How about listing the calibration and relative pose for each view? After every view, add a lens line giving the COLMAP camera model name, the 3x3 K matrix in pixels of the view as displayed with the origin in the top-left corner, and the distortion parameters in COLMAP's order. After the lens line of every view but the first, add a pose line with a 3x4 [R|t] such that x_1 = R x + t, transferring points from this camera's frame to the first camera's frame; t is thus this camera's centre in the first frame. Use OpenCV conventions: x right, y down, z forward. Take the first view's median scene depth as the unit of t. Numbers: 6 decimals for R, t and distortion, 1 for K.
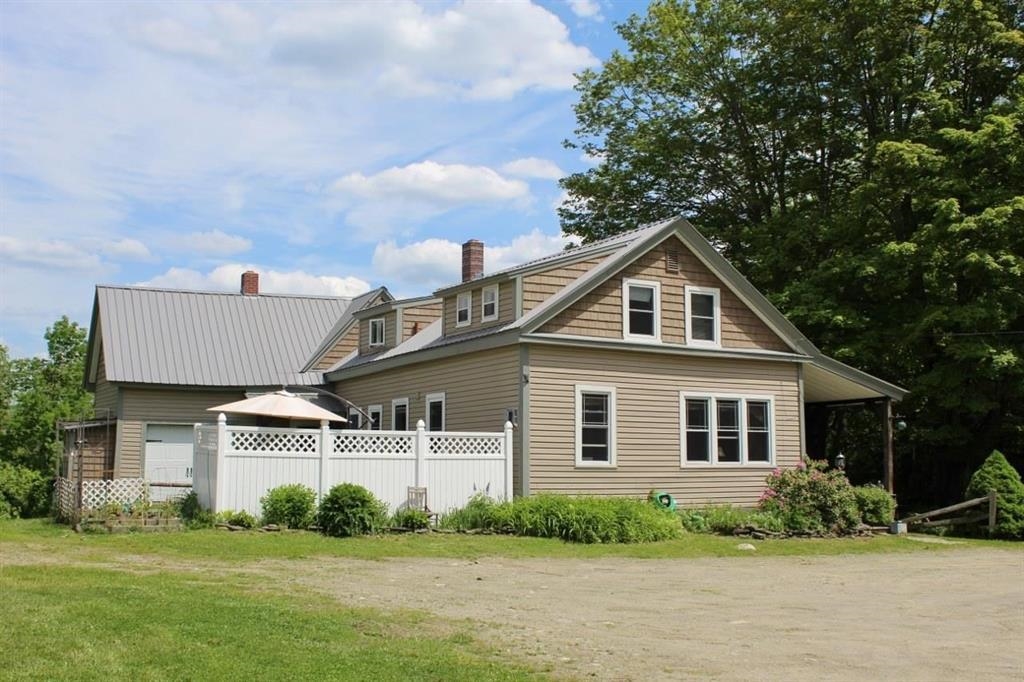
lens RADIAL K [[1105.2, 0, 507.7], [0, 1105.2, 343.6], [0, 0, 1]] dist [-0.057769, 0.000000]
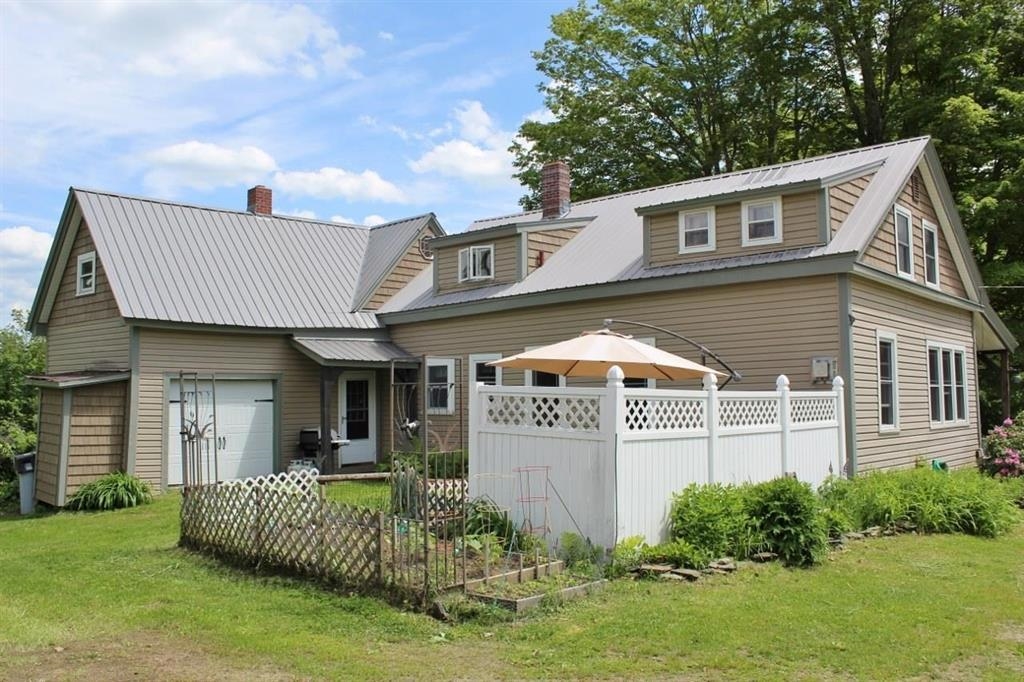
lens RADIAL K [[873.7, 0, 516.9], [0, 873.7, 341.7], [0, 0, 1]] dist [-0.111310, 0.005605]
pose [[0.942649, 0.011836, 0.333575, -0.309544], [-0.024426, 0.999138, 0.033574, 0.025431], [-0.332890, -0.039796, 0.942126, 0.407717]]
